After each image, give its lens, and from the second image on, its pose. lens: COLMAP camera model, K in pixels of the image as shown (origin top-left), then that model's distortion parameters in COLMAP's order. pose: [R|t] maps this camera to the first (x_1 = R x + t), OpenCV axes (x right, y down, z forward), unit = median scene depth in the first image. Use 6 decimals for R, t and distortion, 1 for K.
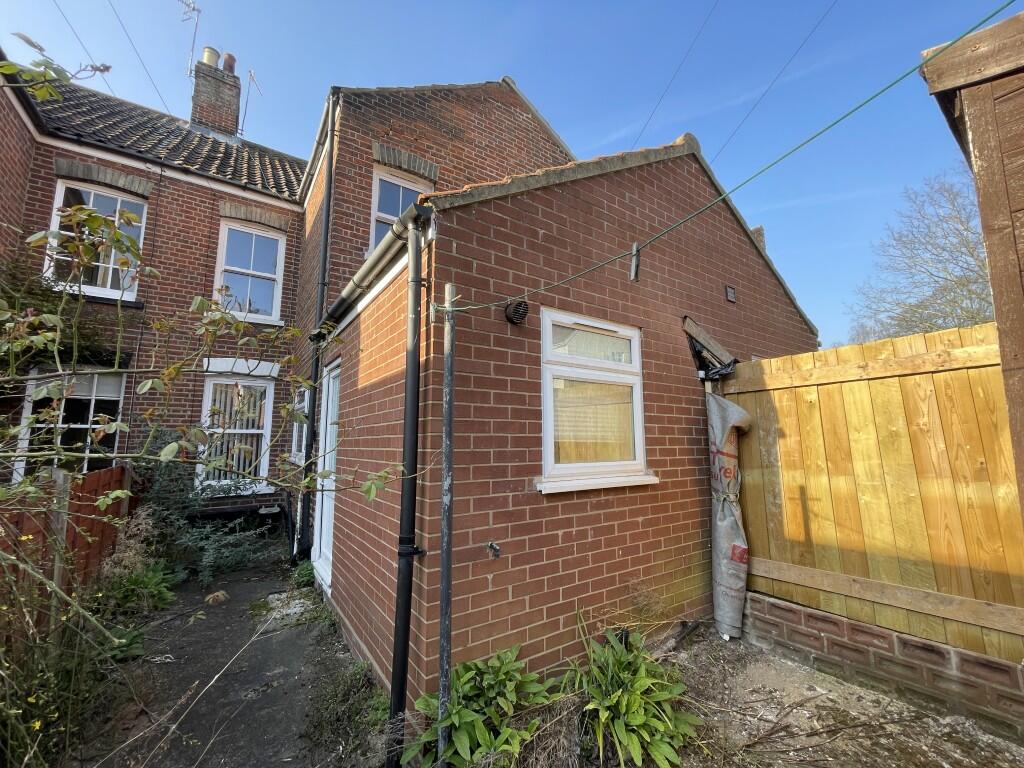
lens RADIAL K [[413.4, 0, 512.0], [0, 413.4, 384.0], [0, 0, 1]] dist [-0.003331, -0.000570]
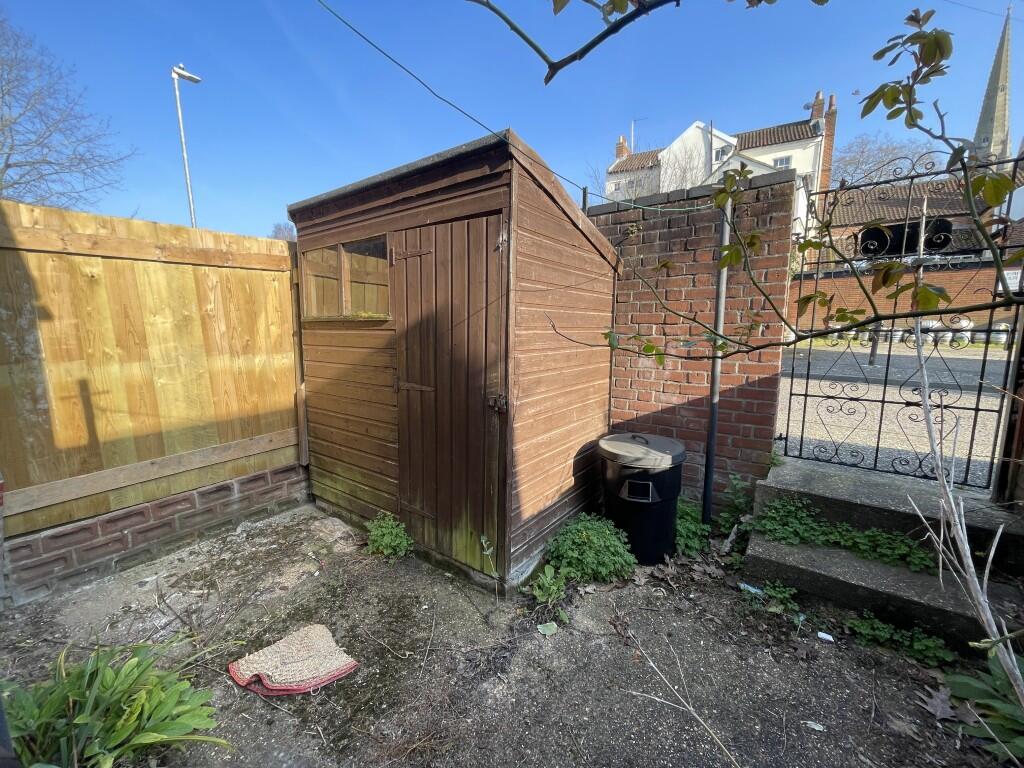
lens RADIAL K [[413.4, 0, 512.0], [0, 413.4, 384.0], [0, 0, 1]] dist [-0.003331, -0.000570]
pose [[-0.334022, -0.124447, 0.934314, -0.371945], [-0.121147, 0.988692, 0.088379, 0.089771], [-0.934747, -0.083669, -0.345321, 0.539061]]
